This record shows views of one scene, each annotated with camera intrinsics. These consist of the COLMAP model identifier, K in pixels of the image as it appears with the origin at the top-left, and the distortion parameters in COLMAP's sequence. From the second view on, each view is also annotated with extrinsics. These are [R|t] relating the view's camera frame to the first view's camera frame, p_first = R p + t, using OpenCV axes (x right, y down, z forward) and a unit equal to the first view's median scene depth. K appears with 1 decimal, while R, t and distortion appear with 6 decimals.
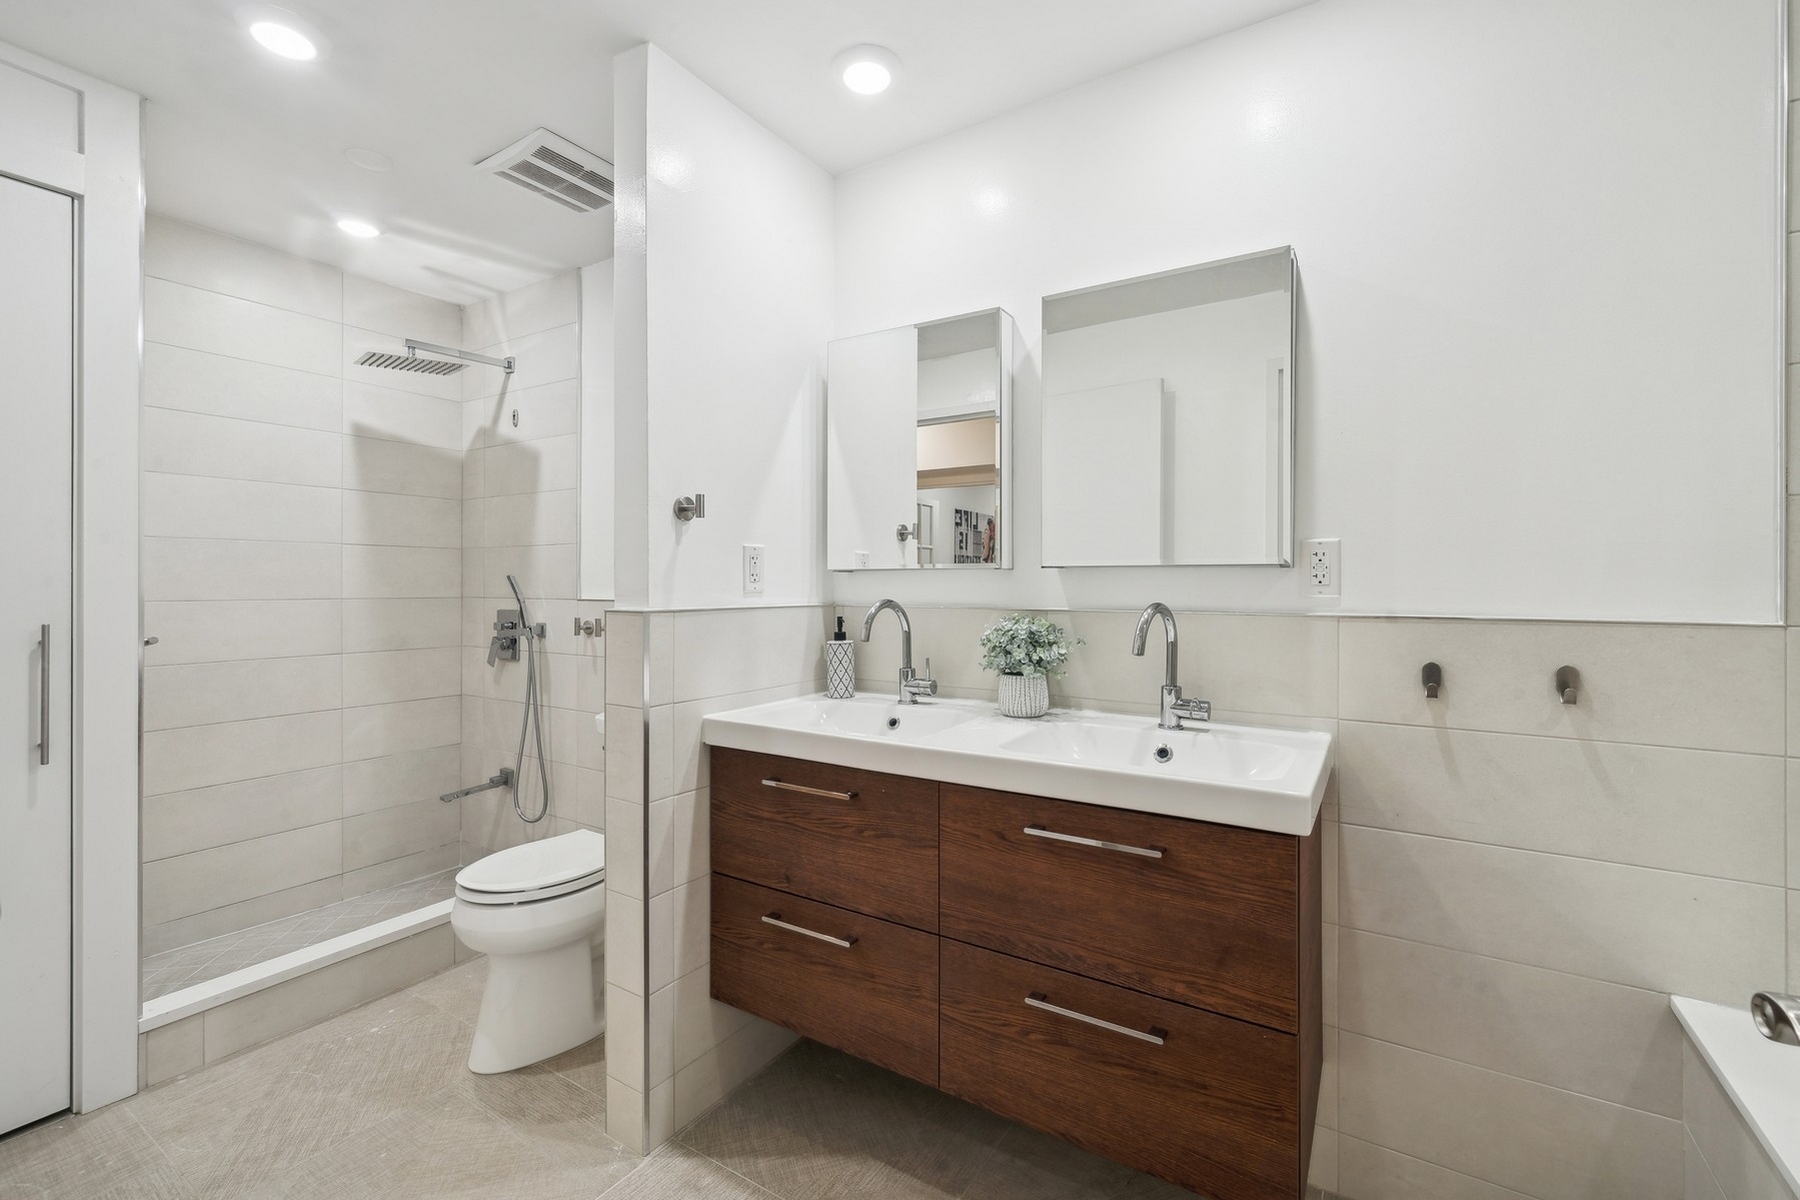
lens RADIAL K [[766.0, 0, 899.1], [0, 766.0, 585.6], [0, 0, 1]] dist [-0.002834, -0.000305]
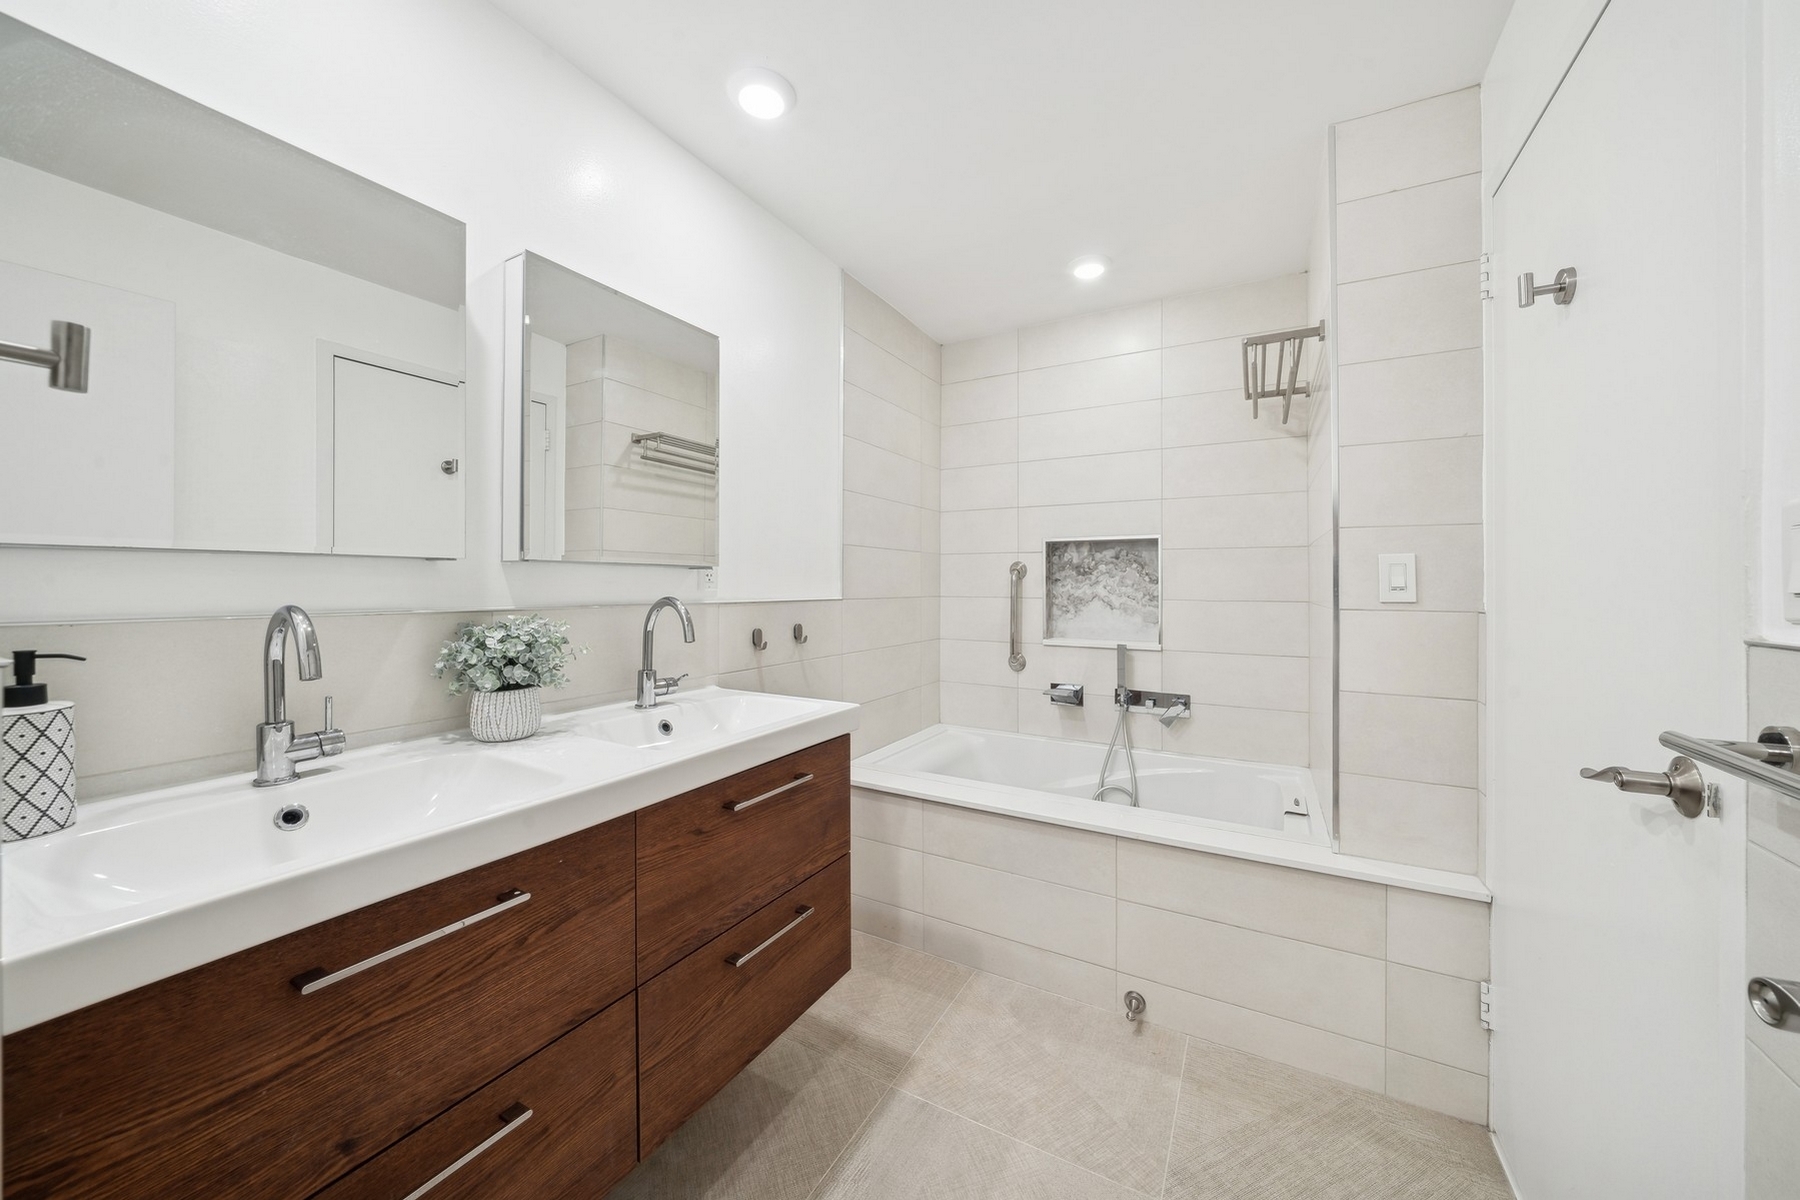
lens RADIAL K [[634.6, 0, 903.2], [0, 634.6, 591.6], [0, 0, 1]] dist [-0.009628, 0.000887]
pose [[-0.049360, -0.010674, 0.998724, -0.477440], [0.003657, 0.999934, 0.010867, 0.004615], [-0.998774, 0.004189, -0.049318, 0.529097]]
